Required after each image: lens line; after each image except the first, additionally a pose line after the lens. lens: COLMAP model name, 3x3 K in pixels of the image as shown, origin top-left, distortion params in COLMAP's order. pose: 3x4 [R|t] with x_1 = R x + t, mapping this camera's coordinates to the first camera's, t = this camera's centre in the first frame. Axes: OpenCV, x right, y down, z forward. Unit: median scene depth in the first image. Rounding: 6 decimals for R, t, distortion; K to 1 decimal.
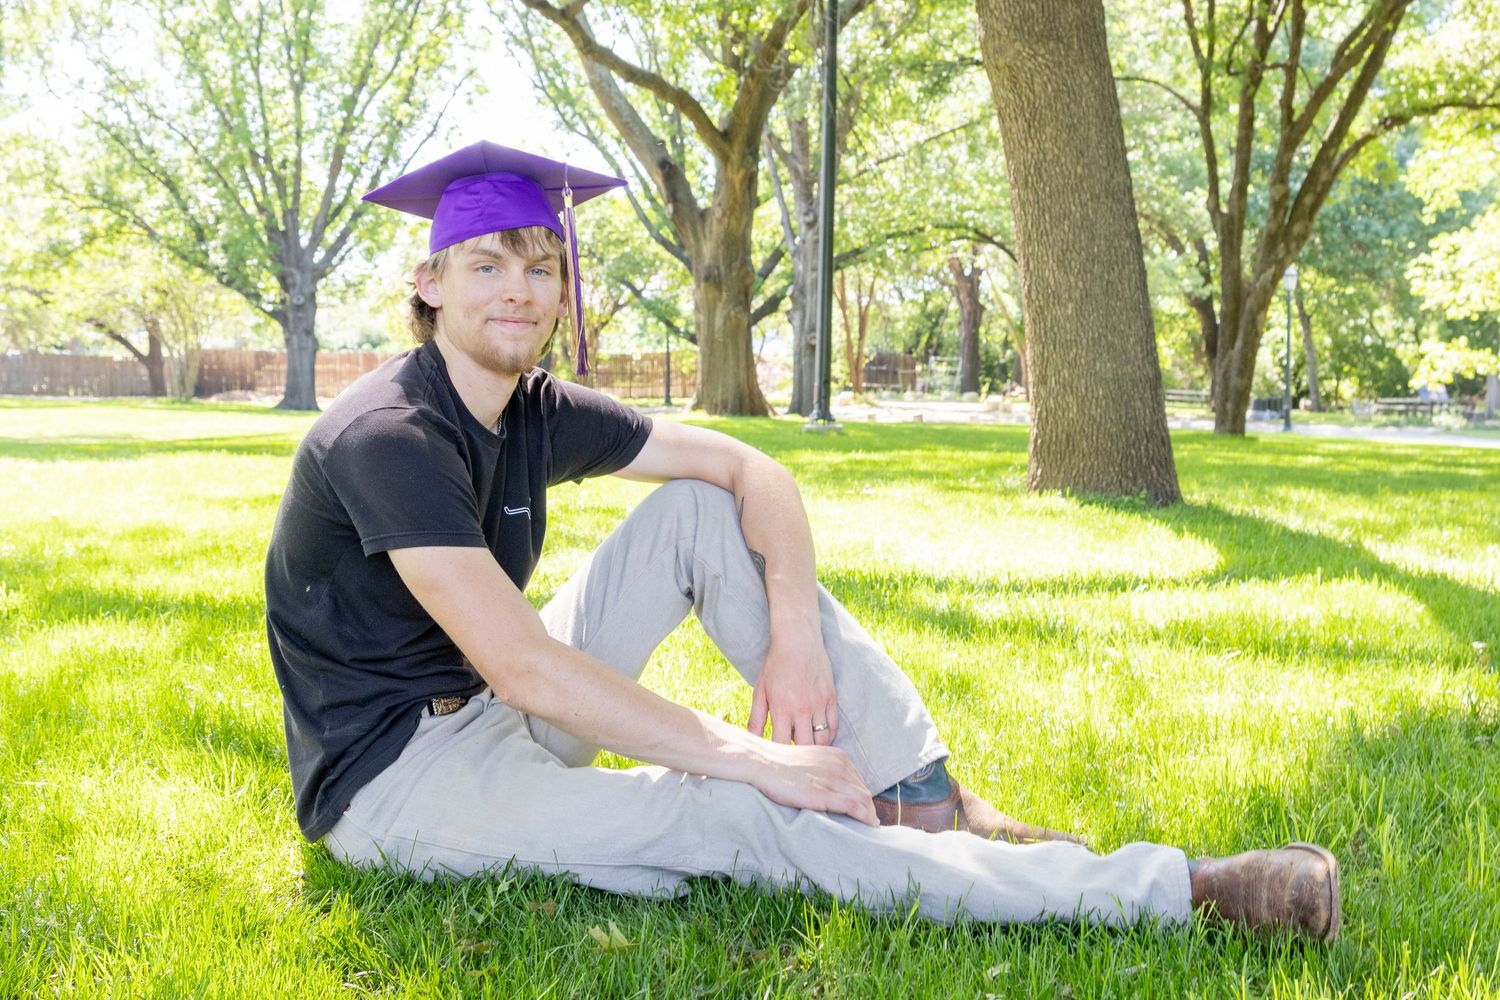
lens RADIAL K [[1913.2, 0, 754.1], [0, 1913.2, 521.5], [0, 0, 1]] dist [0.009919, -0.014727]
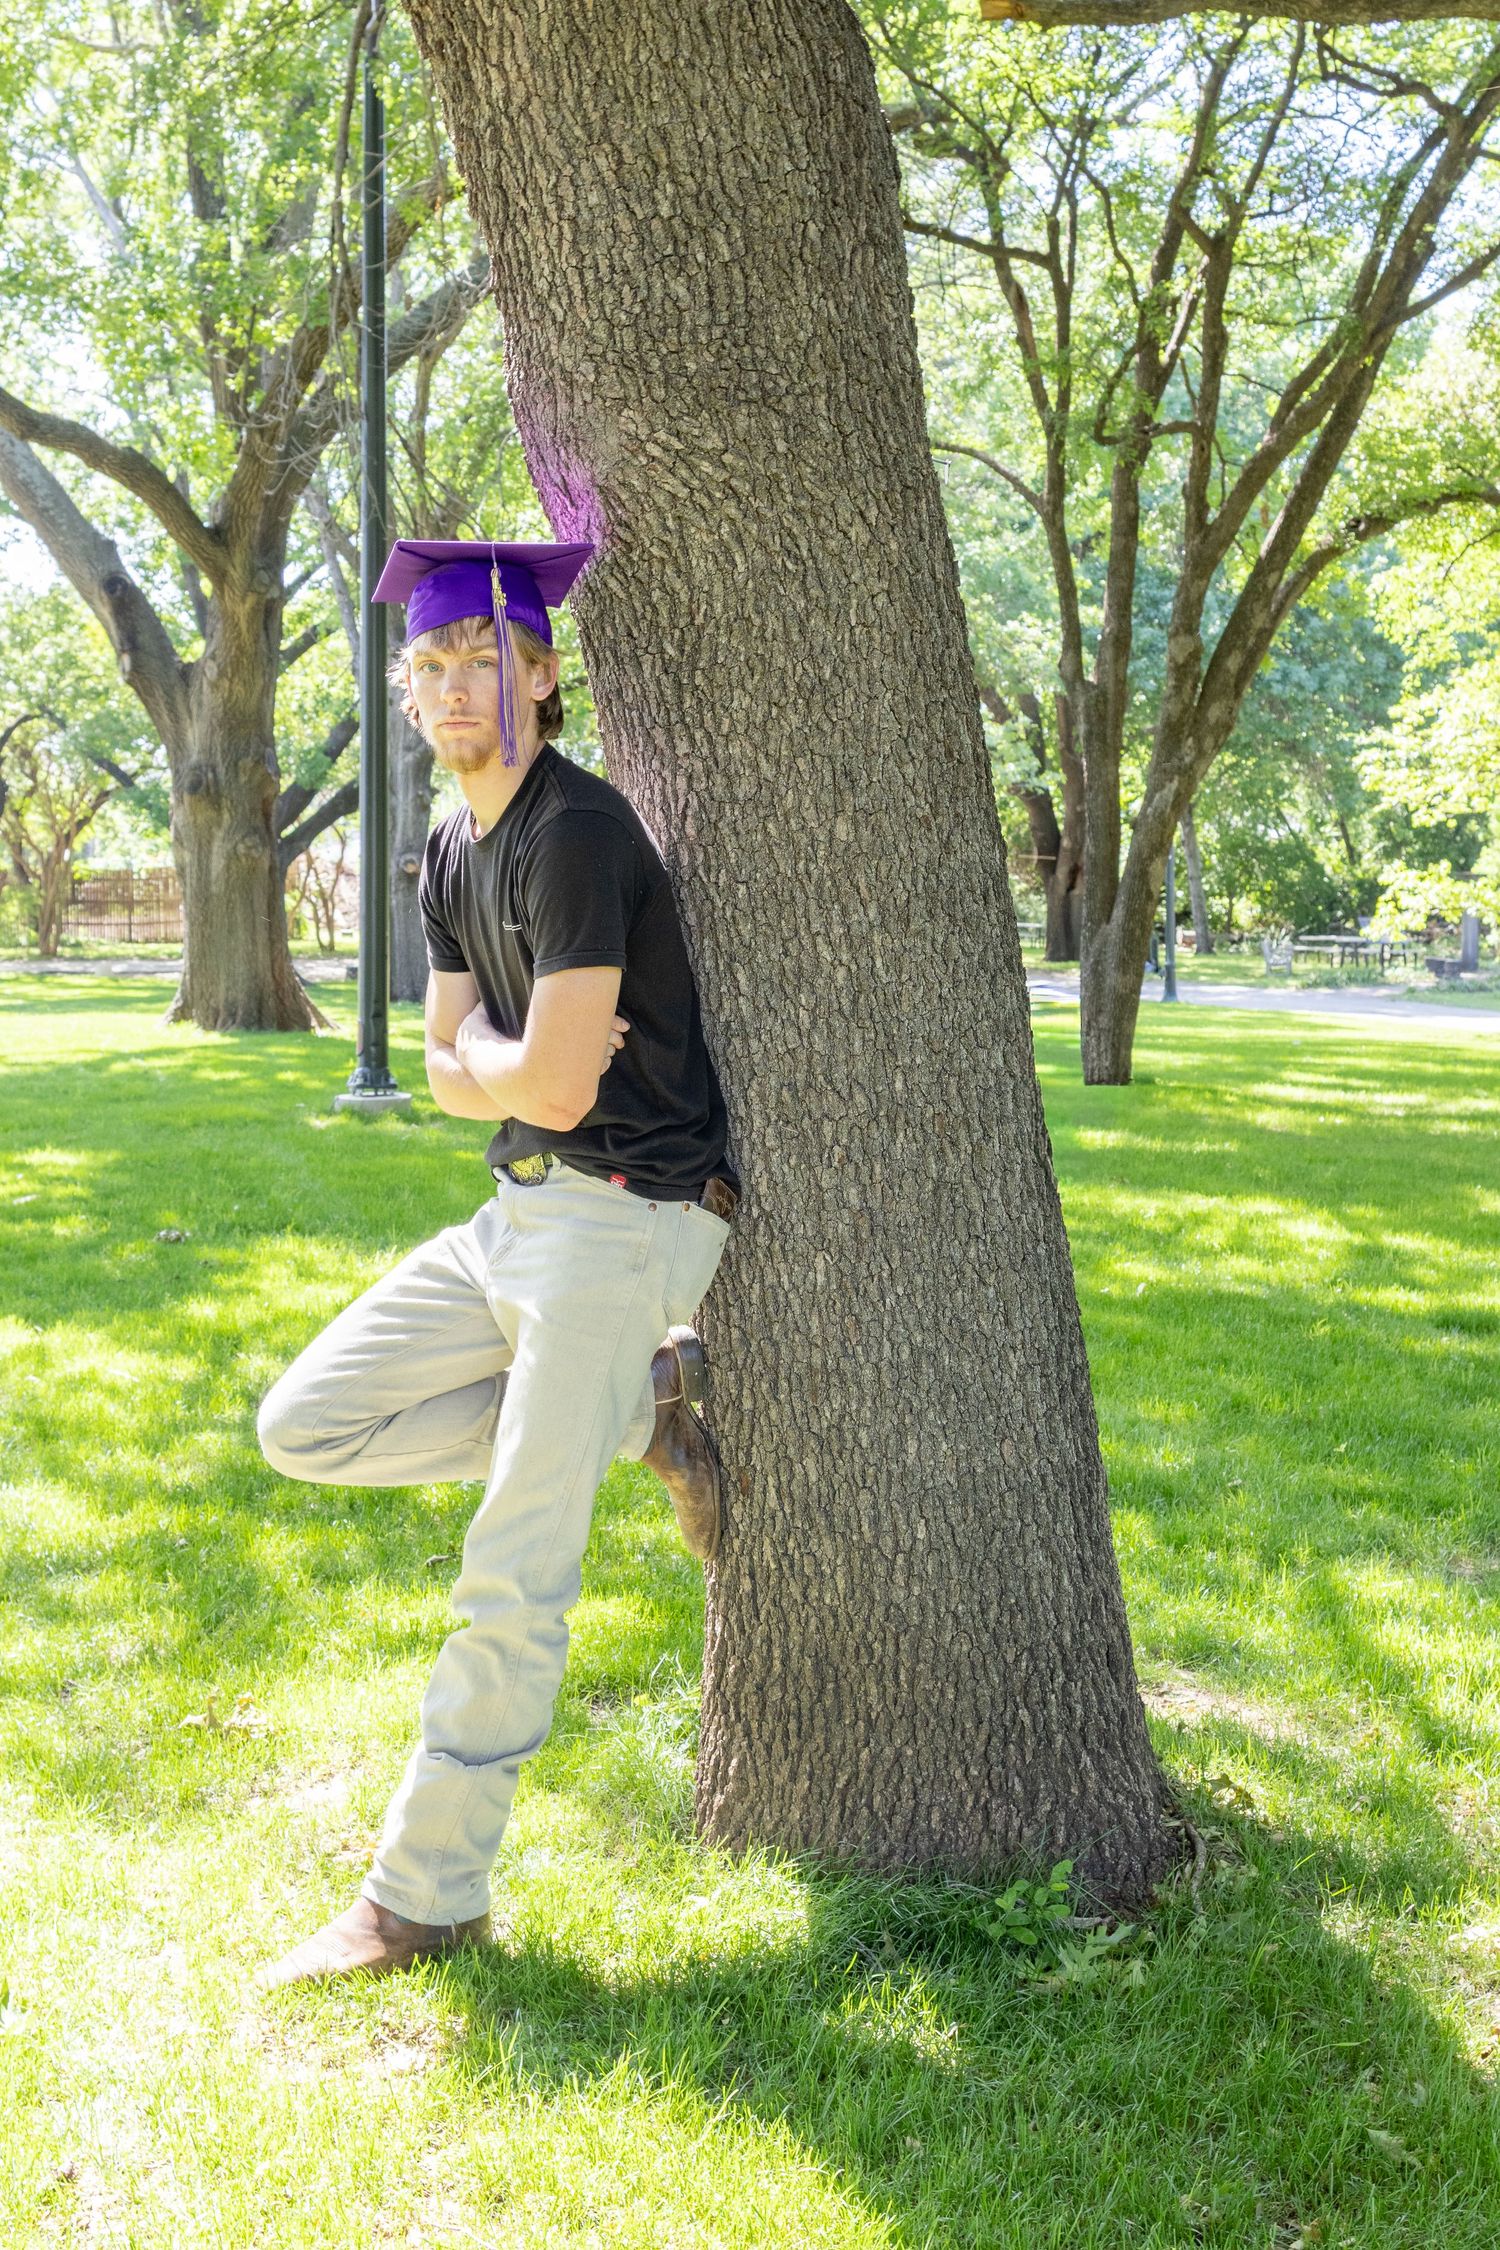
lens RADIAL K [[2869.8, 0, 750.1], [0, 2869.8, 1178.1], [0, 0, 1]] dist [0.009919, -0.014727]
pose [[0.990850, -0.020655, 0.133376, 0.022363], [0.016731, 0.999395, 0.030476, -0.034318], [-0.133925, -0.027966, 0.990597, 0.131467]]
